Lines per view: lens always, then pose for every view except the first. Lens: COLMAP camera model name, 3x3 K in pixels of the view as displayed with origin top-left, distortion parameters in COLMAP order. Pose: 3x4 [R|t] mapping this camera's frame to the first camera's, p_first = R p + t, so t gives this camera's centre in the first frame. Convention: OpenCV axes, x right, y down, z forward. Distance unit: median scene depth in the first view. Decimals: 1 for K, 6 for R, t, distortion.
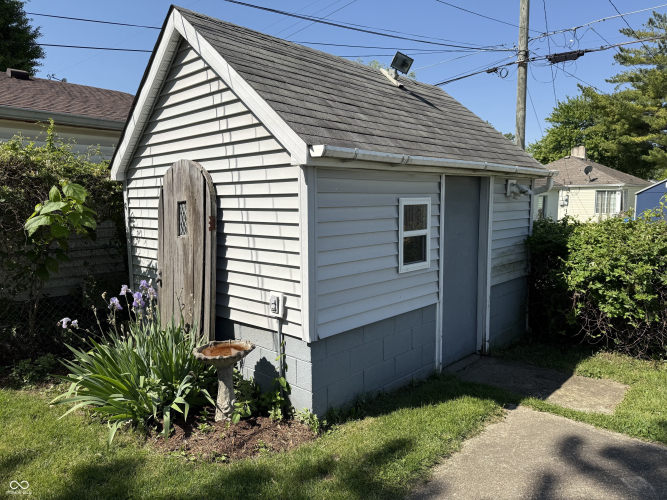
lens RADIAL K [[469.3, 0, 333.5], [0, 469.3, 250.0], [0, 0, 1]] dist [0.037110, -0.001865]
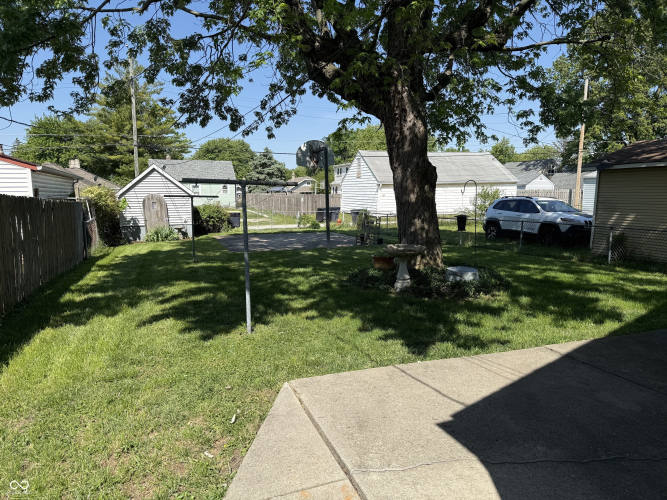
lens RADIAL K [[469.3, 0, 333.5], [0, 469.3, 250.0], [0, 0, 1]] dist [0.037110, -0.001865]
pose [[0.450768, -0.103916, 0.886572, -0.398501], [0.097372, 0.992998, 0.066883, 0.025598], [-0.887314, 0.056179, 0.457730, -0.288706]]
